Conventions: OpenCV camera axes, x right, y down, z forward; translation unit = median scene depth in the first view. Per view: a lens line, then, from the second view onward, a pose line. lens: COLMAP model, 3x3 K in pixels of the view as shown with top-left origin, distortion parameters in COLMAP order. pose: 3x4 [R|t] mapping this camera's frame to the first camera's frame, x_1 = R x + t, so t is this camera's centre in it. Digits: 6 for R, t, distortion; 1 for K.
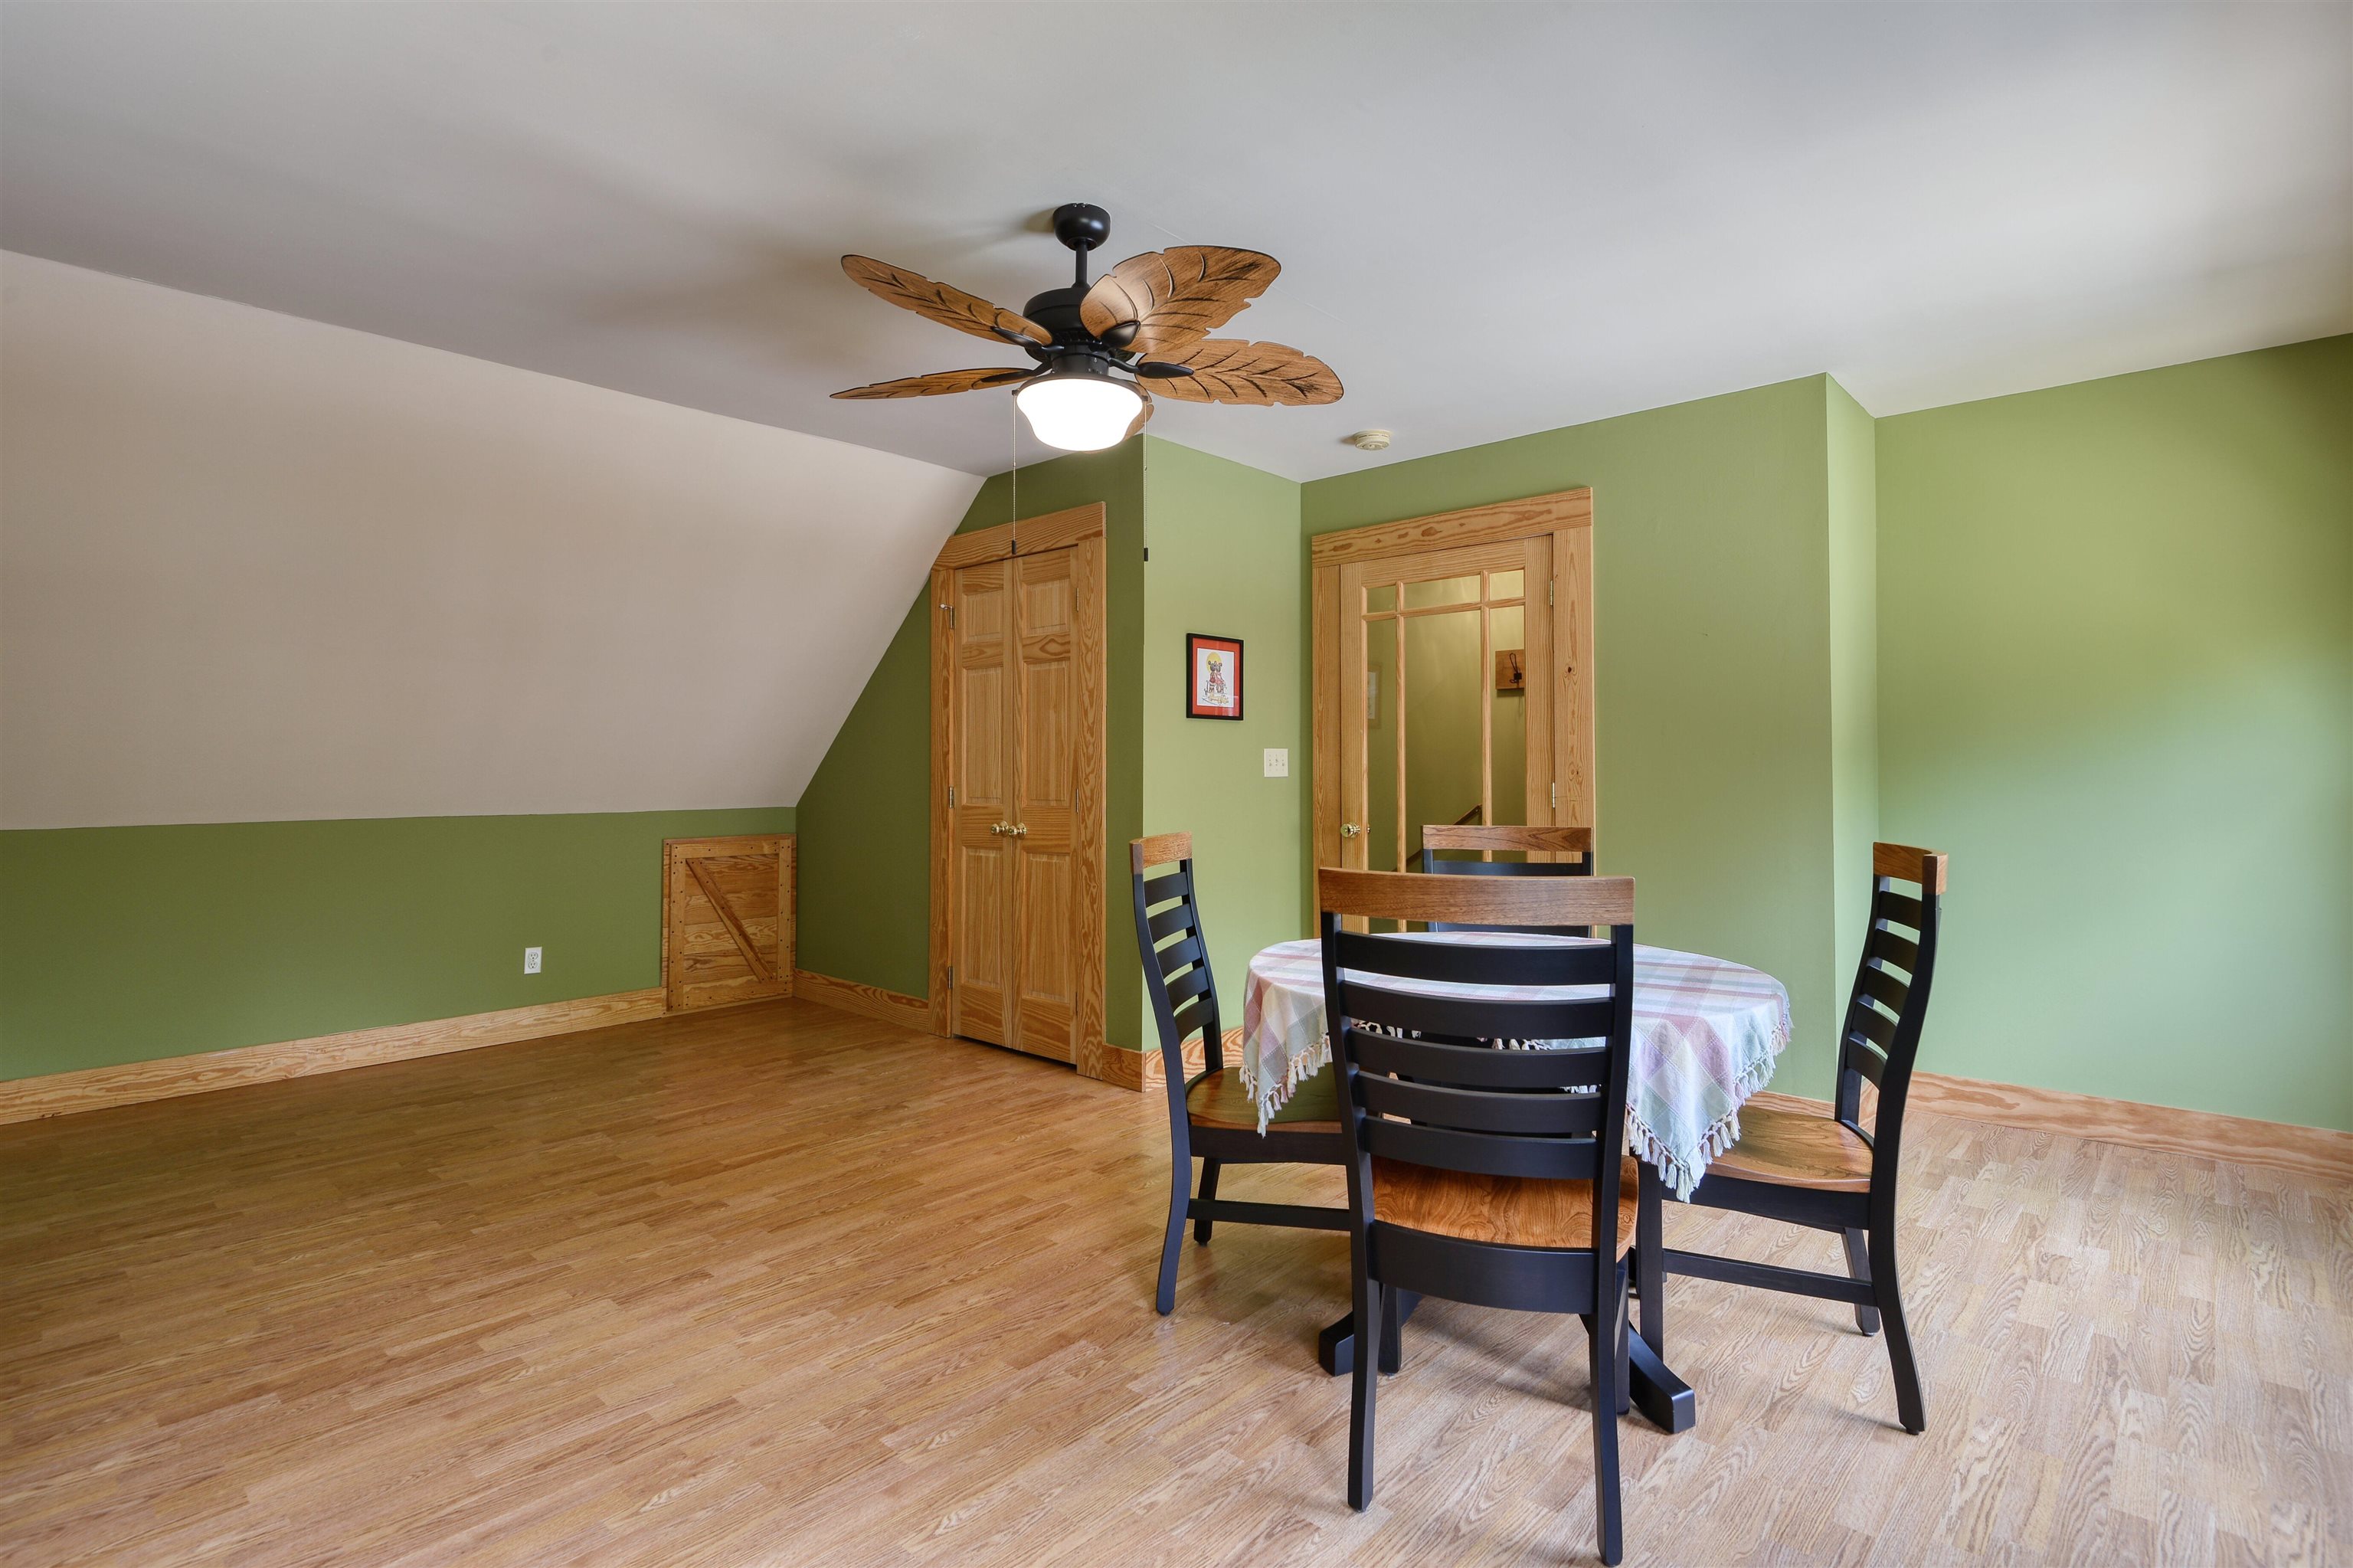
lens RADIAL K [[1123.6, 0, 1176.5], [0, 1123.6, 772.3], [0, 0, 1]] dist [-0.006569, -0.000344]
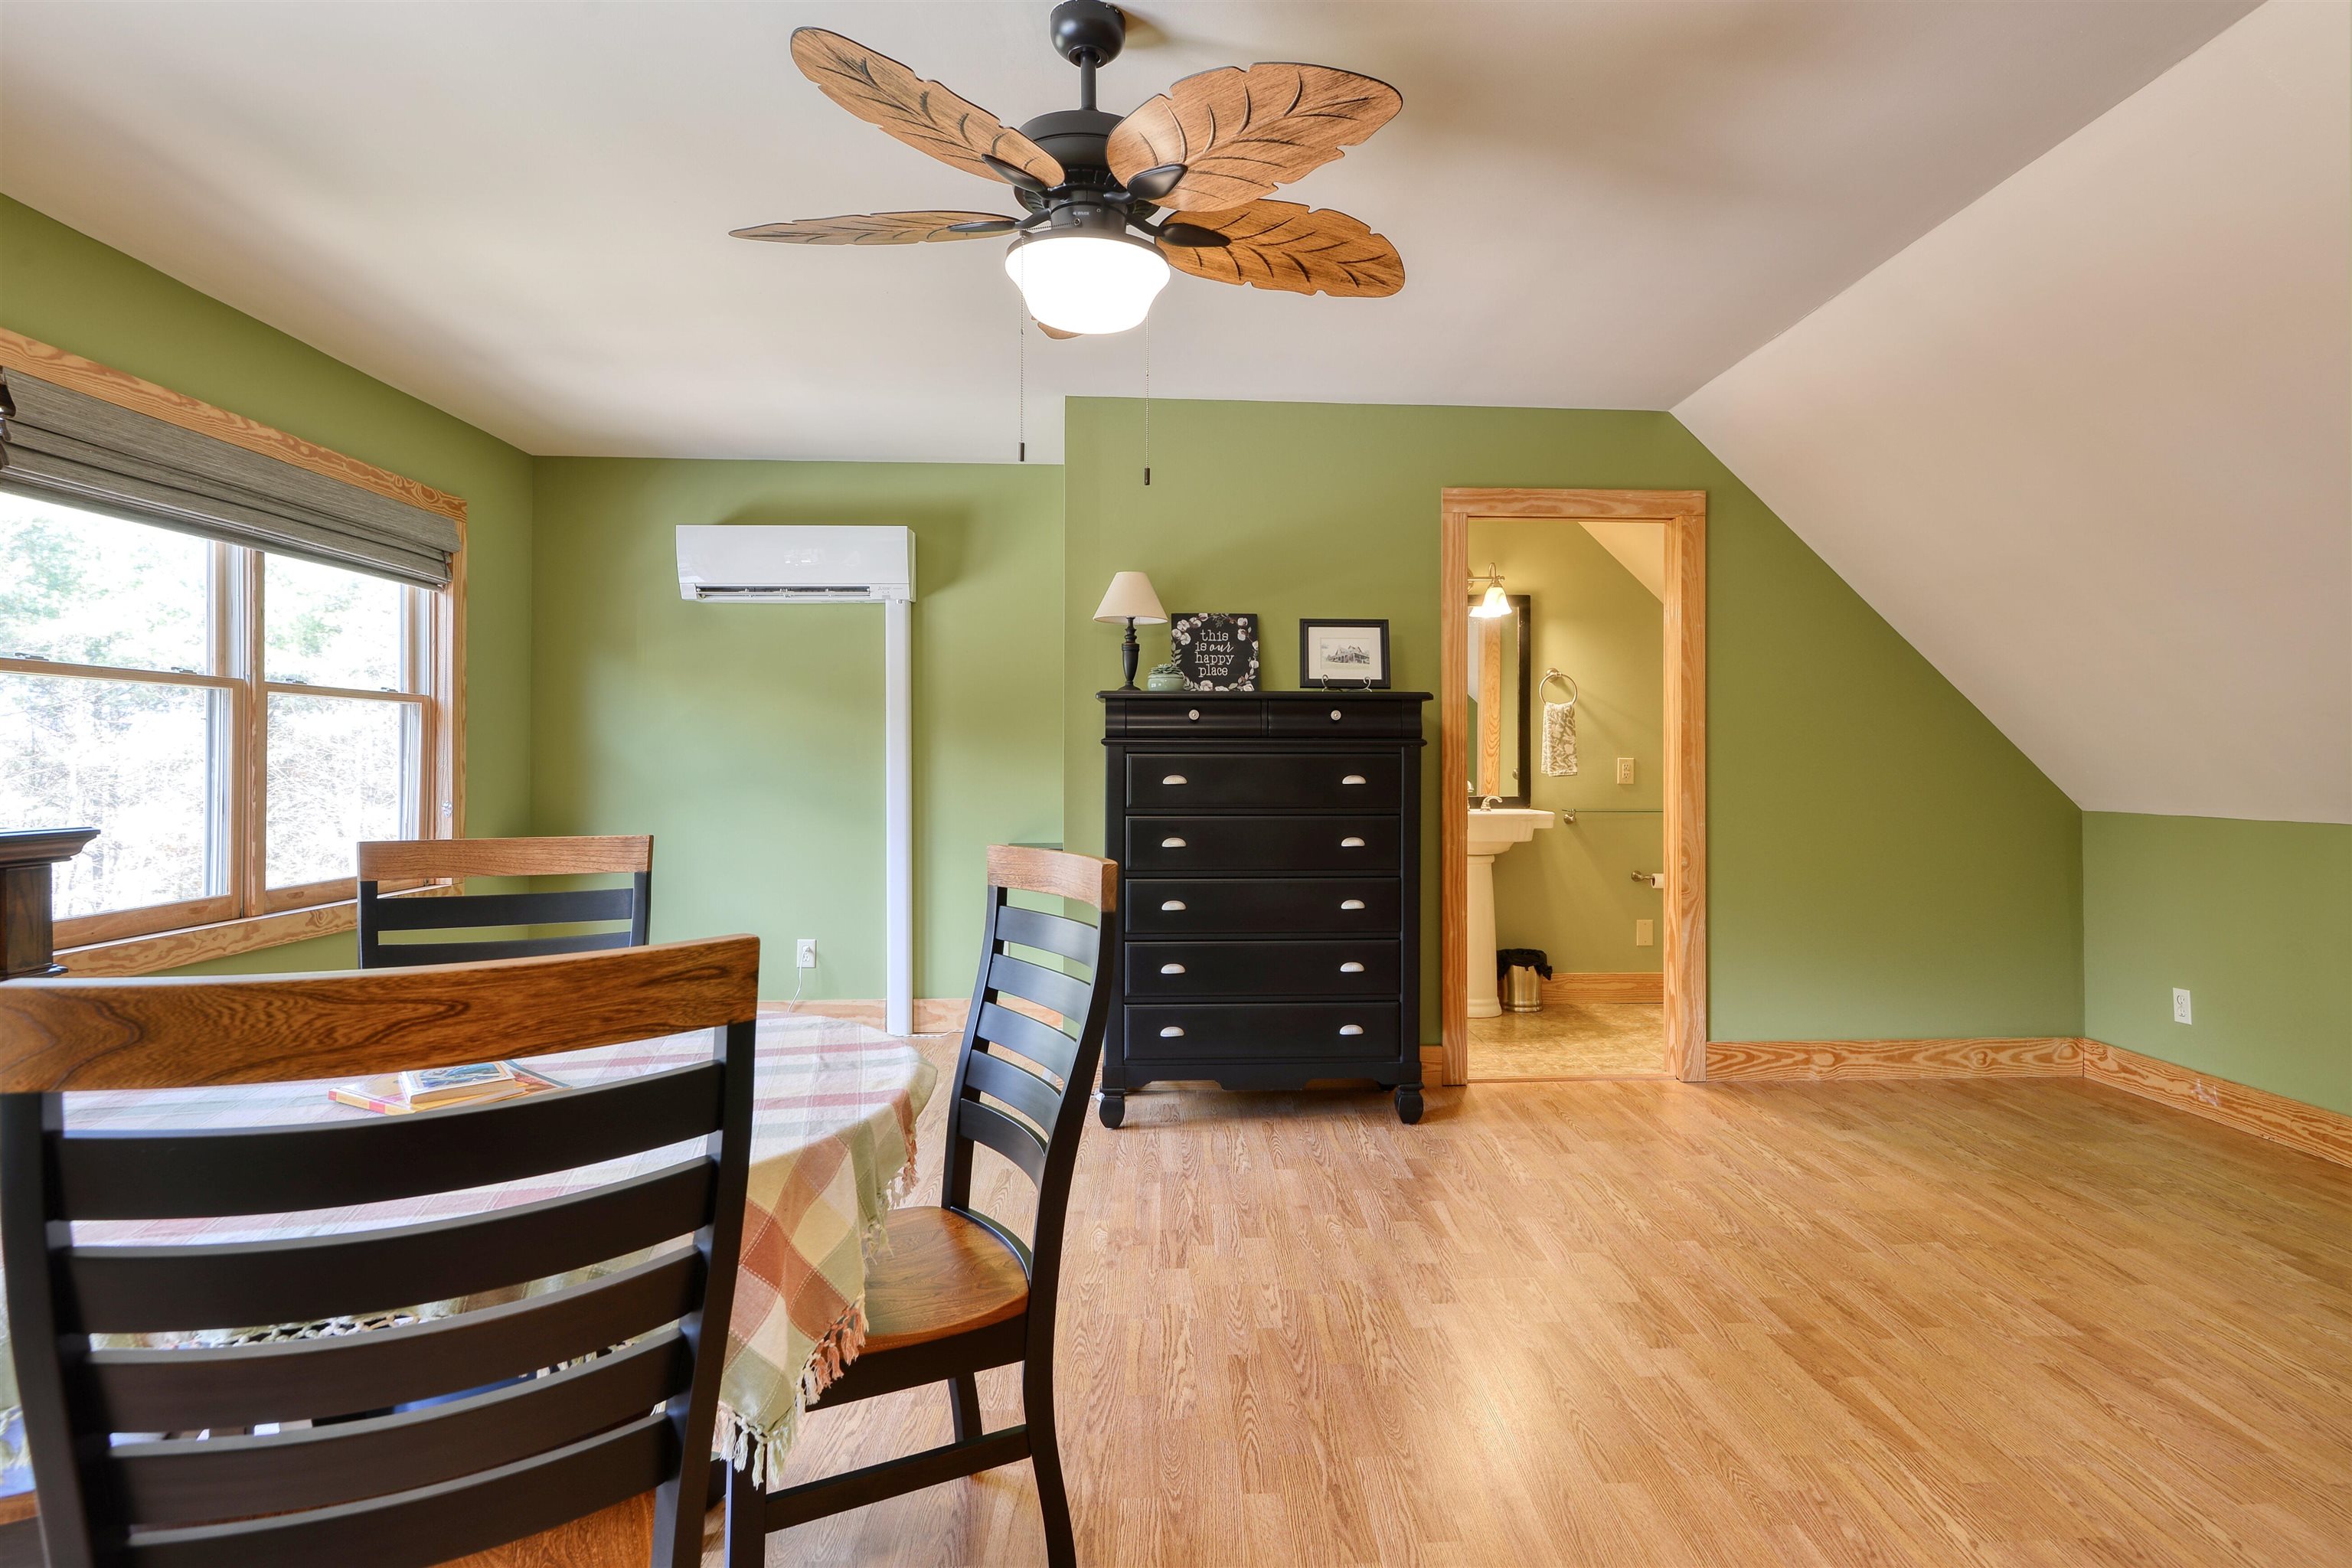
lens RADIAL K [[1250.3, 0, 1196.1], [0, 1250.3, 774.2], [0, 0, 1]] dist [-0.004987, -0.002624]
pose [[-0.708180, 0.010552, -0.705953, 0.418915], [-0.001723, 0.999860, 0.016673, 0.000922], [0.706030, 0.013024, -0.708063, 1.508538]]
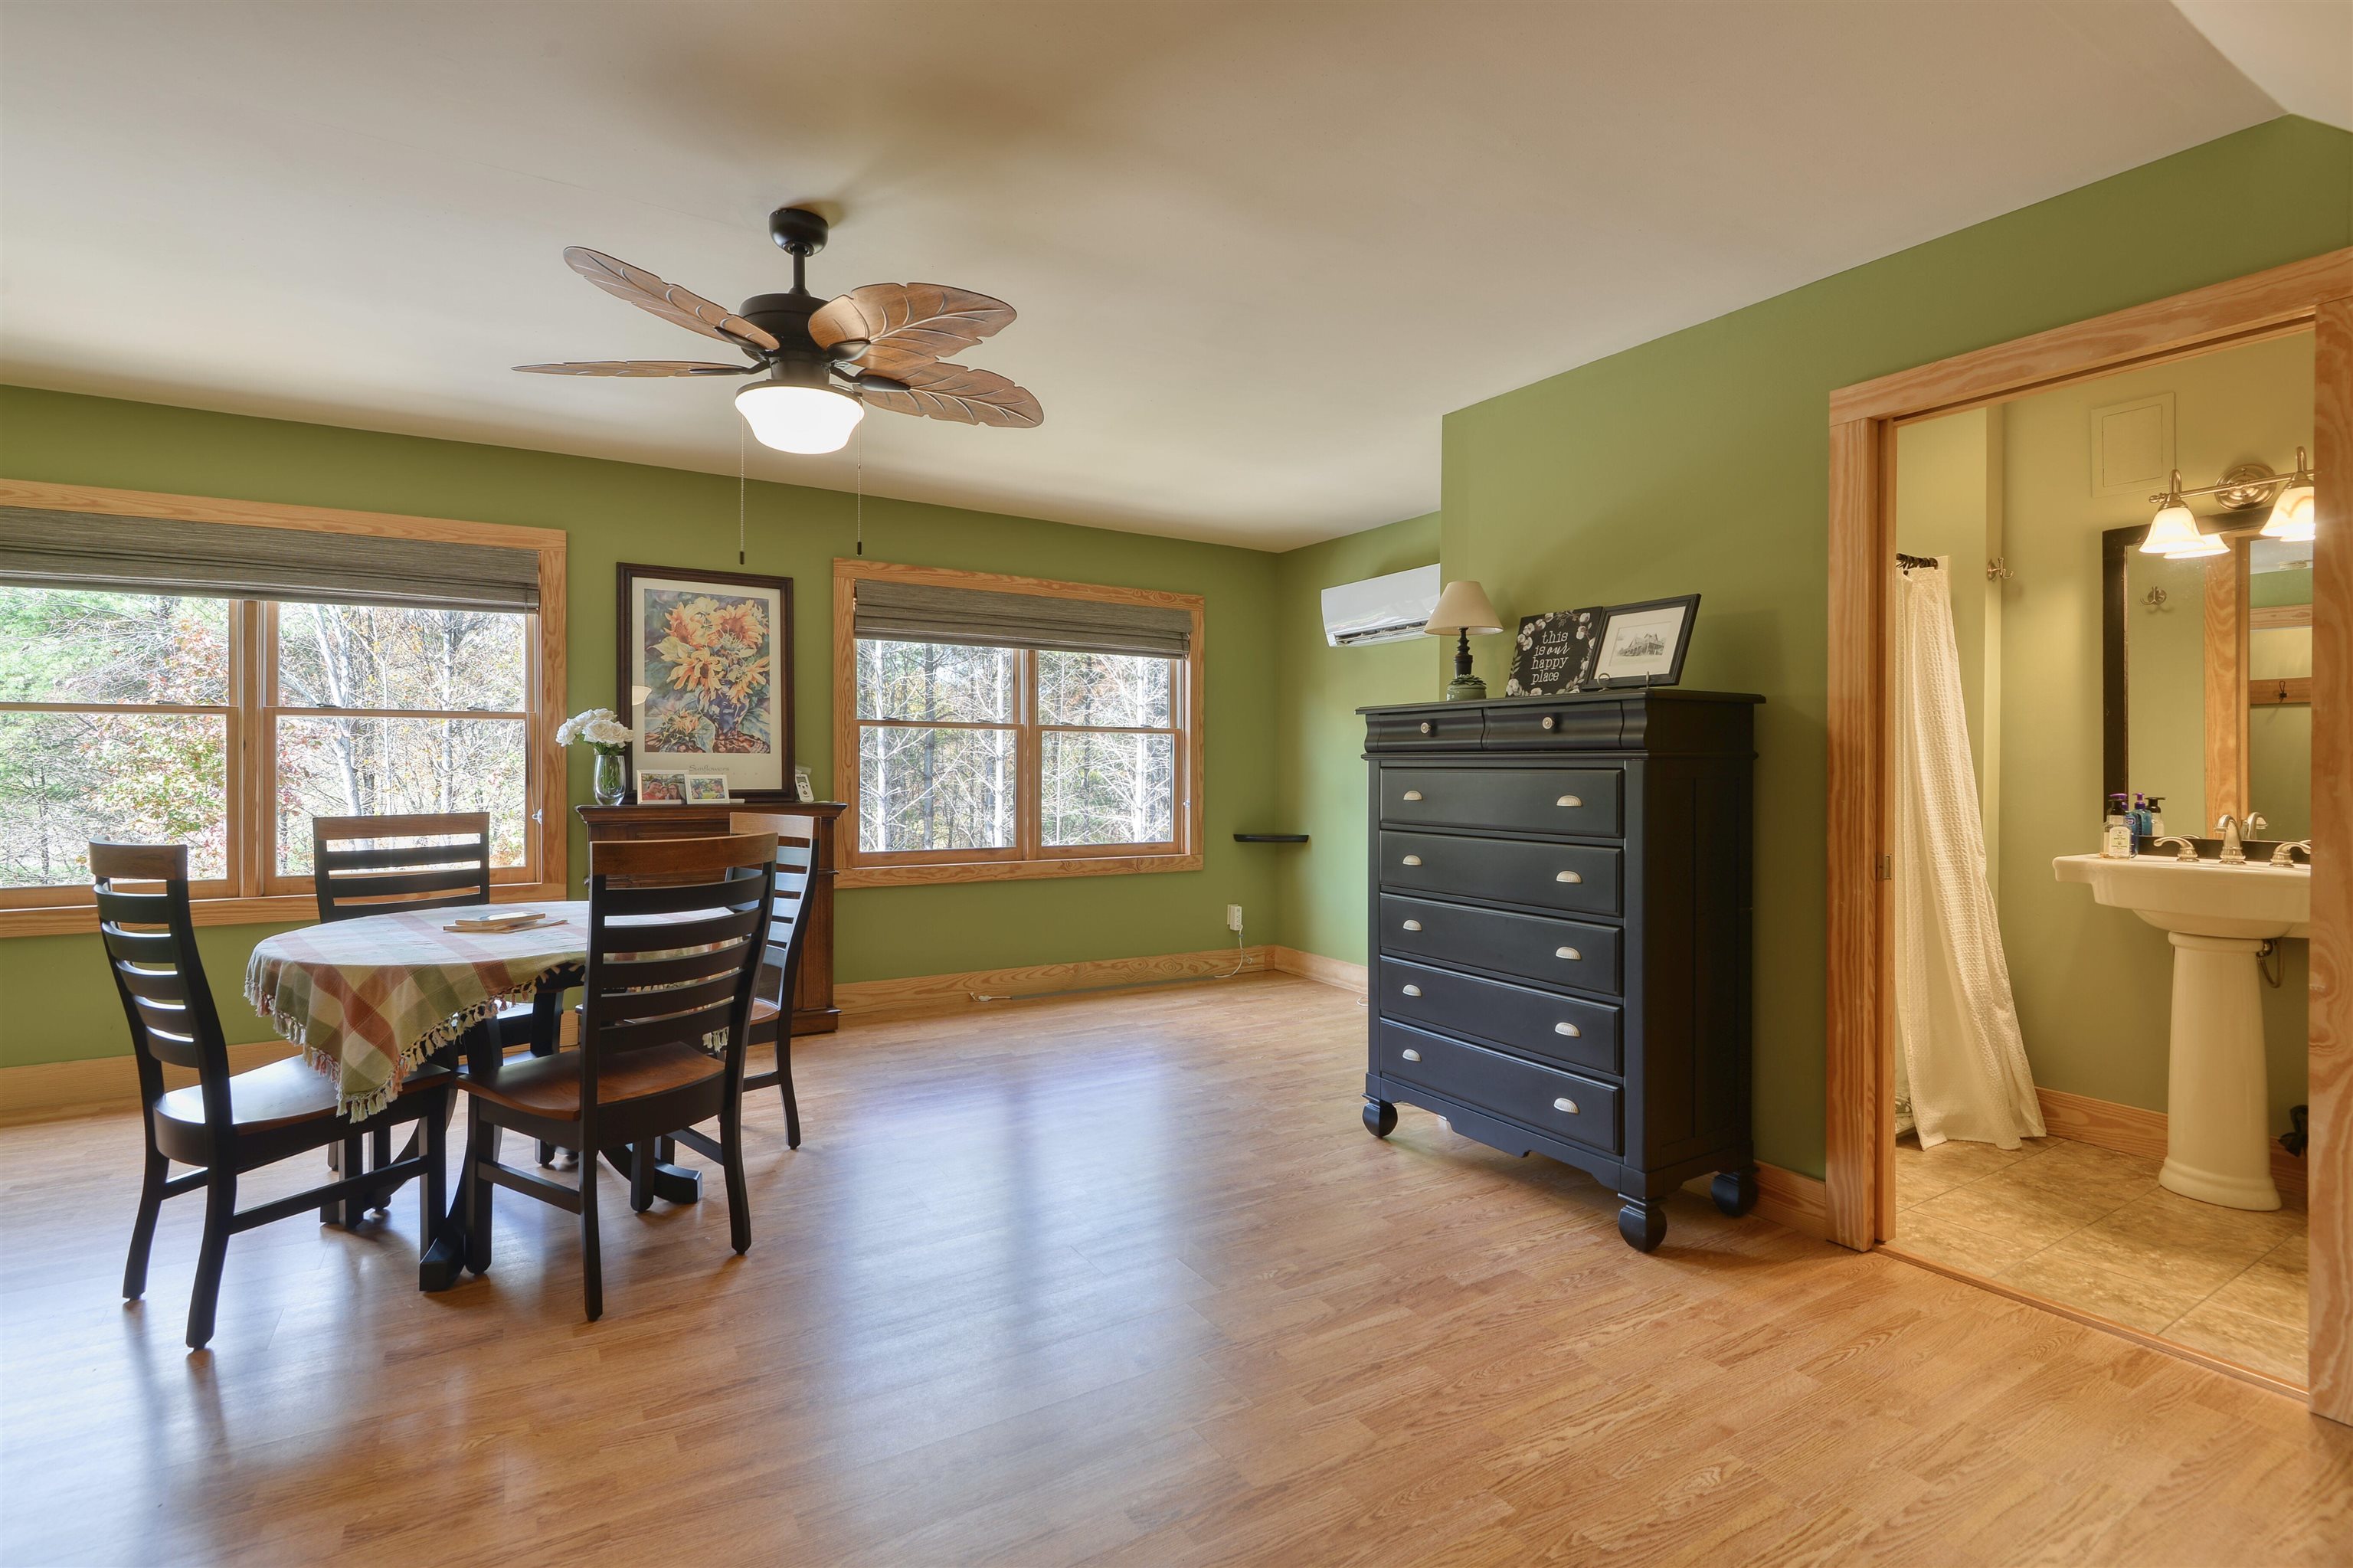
lens RADIAL K [[1068.5, 0, 1172.1], [0, 1068.5, 779.8], [0, 0, 1]] dist [-0.010451, -0.000930]
pose [[-0.960443, -0.005935, 0.278412, -0.637684], [-0.002040, 0.999896, 0.014280, -0.002503], [-0.278468, 0.013147, -0.960355, 1.686442]]
